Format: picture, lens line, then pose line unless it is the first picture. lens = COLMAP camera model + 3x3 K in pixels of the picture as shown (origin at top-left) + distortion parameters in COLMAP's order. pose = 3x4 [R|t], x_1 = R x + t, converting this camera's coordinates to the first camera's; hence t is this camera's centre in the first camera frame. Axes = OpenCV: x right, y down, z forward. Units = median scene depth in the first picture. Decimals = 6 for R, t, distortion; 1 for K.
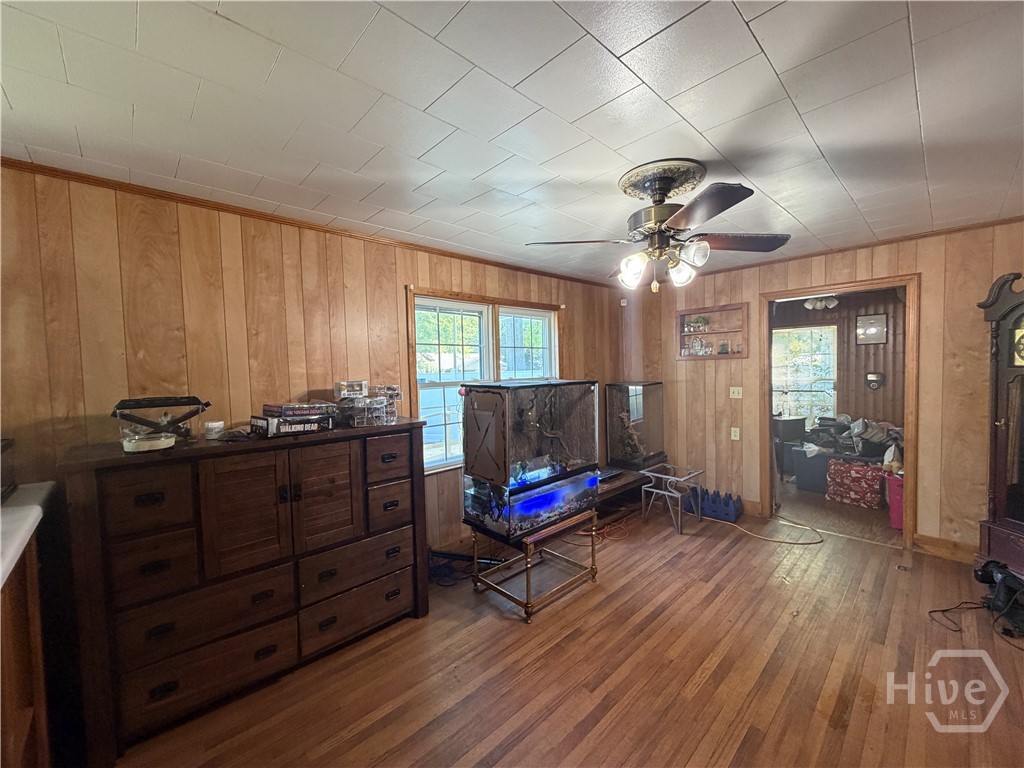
lens RADIAL K [[410.2, 0, 509.4], [0, 410.2, 384.5], [0, 0, 1]] dist [0.000031, -0.000319]
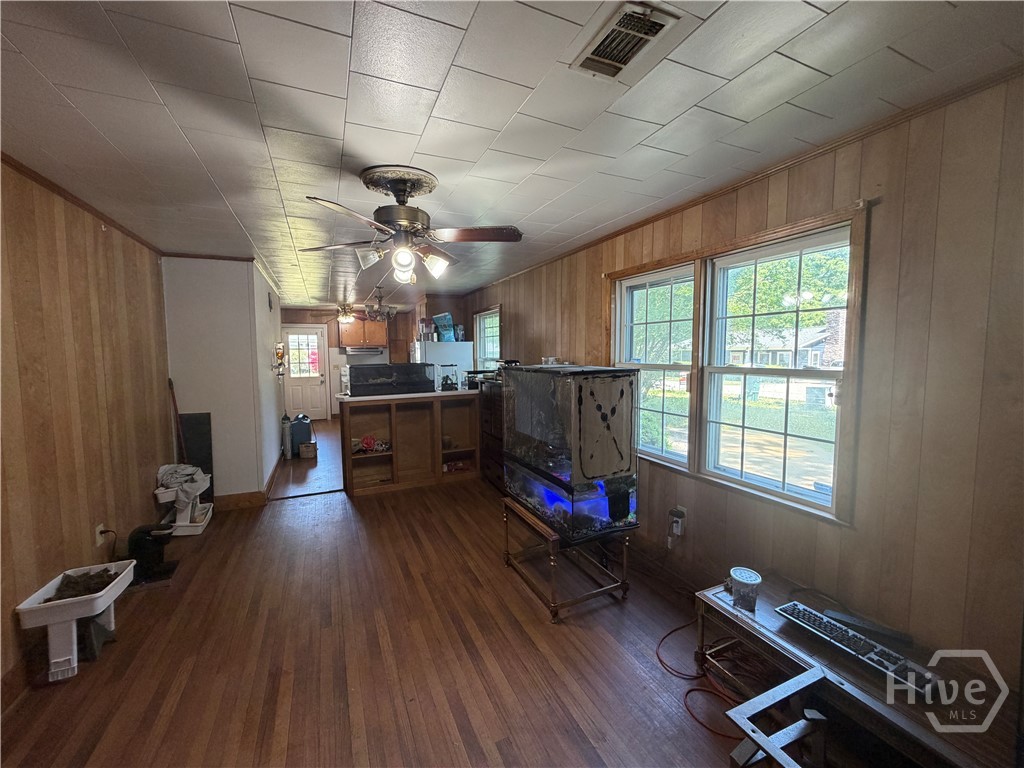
lens RADIAL K [[410.2, 0, 507.8], [0, 410.2, 380.3], [0, 0, 1]] dist [0.000031, -0.000319]
pose [[-0.321257, 0.107768, -0.940840, 1.005916], [-0.026738, 0.992075, 0.122766, -0.090150], [0.946615, 0.064595, -0.315830, 1.222756]]
